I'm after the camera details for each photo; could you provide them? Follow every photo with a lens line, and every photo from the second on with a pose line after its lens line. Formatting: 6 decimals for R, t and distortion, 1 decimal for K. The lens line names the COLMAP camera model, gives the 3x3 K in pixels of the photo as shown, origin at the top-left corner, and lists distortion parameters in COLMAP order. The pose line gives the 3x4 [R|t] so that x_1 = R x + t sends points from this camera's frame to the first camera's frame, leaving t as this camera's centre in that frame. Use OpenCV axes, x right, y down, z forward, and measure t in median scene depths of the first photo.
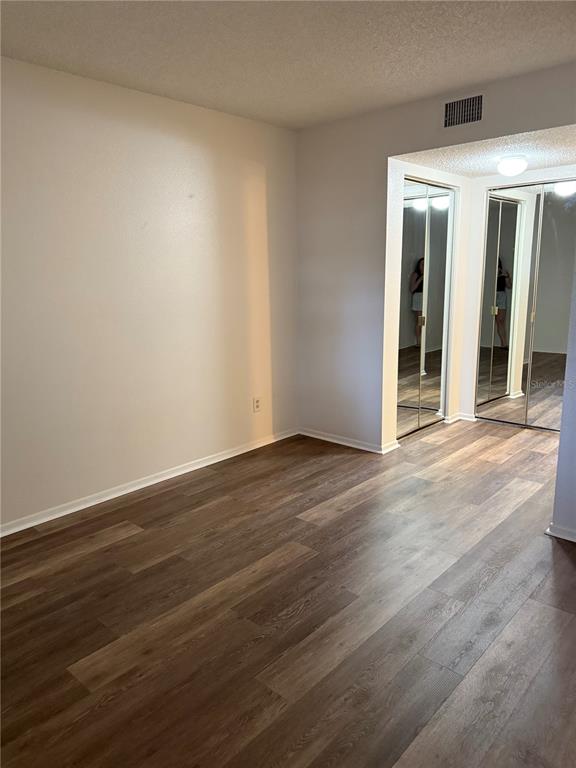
lens RADIAL K [[547.8, 0, 285.7], [0, 547.8, 385.4], [0, 0, 1]] dist [0.005270, -0.001467]
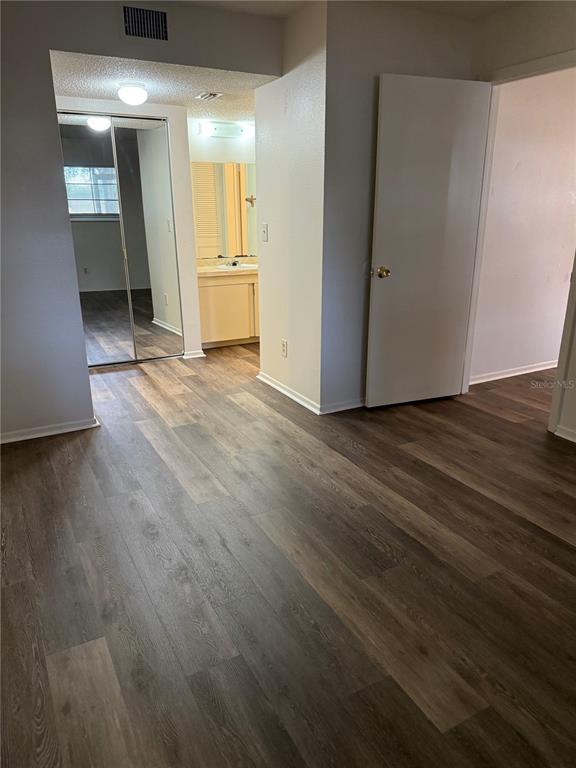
lens RADIAL K [[547.8, 0, 285.5], [0, 547.8, 387.7], [0, 0, 1]] dist [0.005270, -0.001467]
pose [[0.336252, -0.284892, 0.897648, -0.506374], [0.198575, 0.953166, 0.228127, -0.072641], [-0.920599, 0.101542, 0.377077, 0.435874]]
